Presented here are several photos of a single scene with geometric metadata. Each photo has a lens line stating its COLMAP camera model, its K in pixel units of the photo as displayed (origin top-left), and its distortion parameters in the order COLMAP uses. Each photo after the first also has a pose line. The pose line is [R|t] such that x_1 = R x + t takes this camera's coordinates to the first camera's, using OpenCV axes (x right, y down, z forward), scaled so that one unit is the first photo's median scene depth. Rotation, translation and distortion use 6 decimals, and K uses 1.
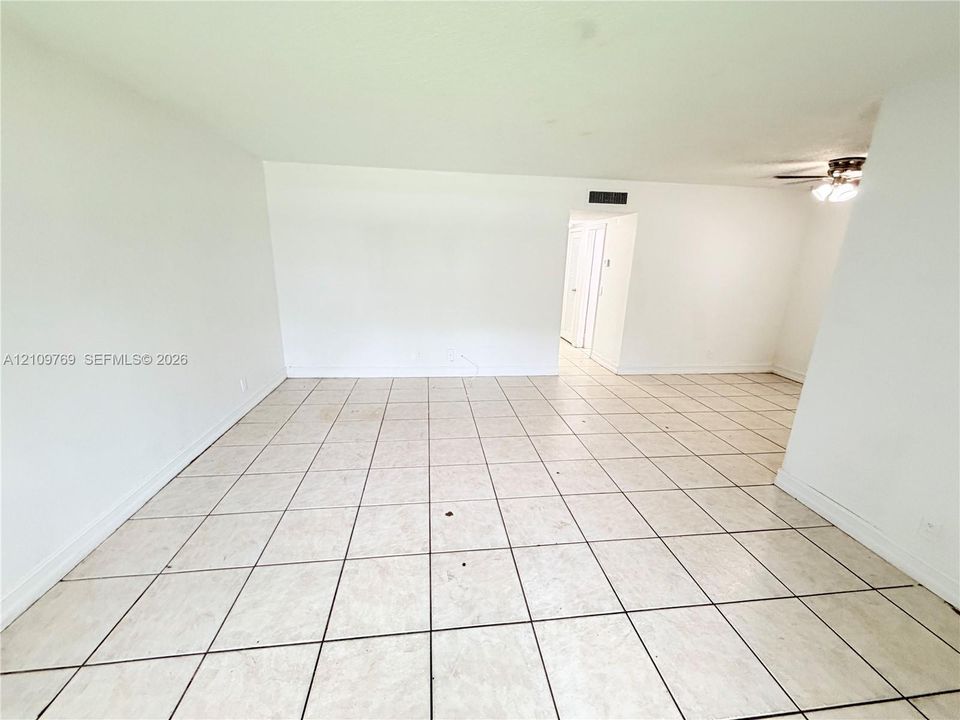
lens RADIAL K [[381.1, 0, 477.2], [0, 381.1, 361.4], [0, 0, 1]] dist [0.000131, -0.000196]
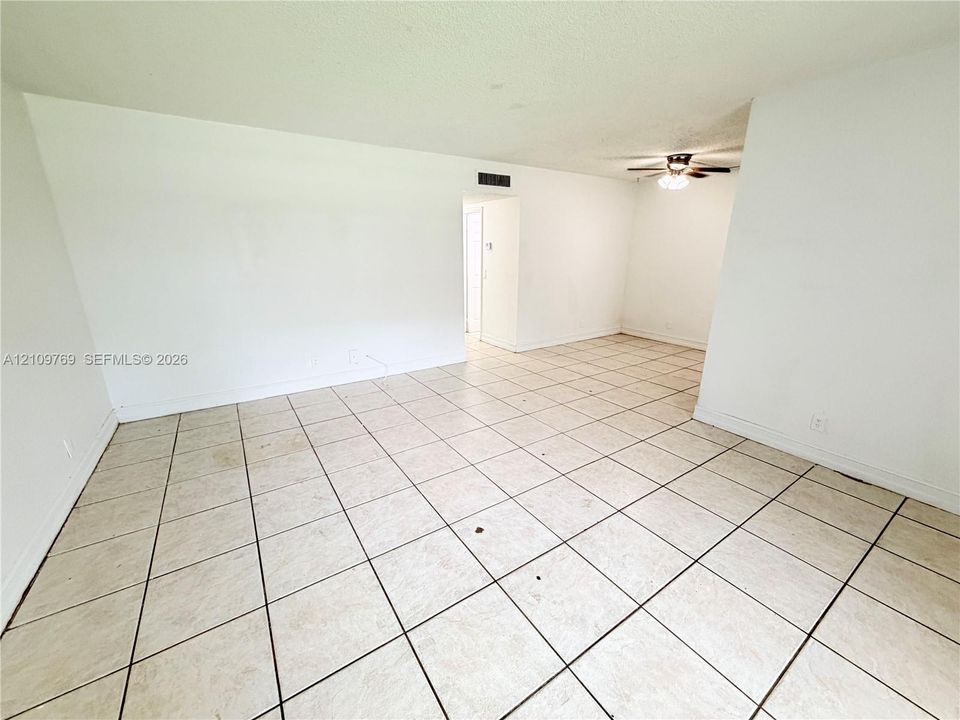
lens RADIAL K [[381.1, 0, 477.2], [0, 381.1, 361.4], [0, 0, 1]] dist [0.000131, -0.000196]
pose [[0.896798, -0.150925, 0.415902, -0.217830], [0.141813, 0.988478, 0.052918, -0.014901], [-0.419096, 0.011523, 0.907869, 0.120111]]
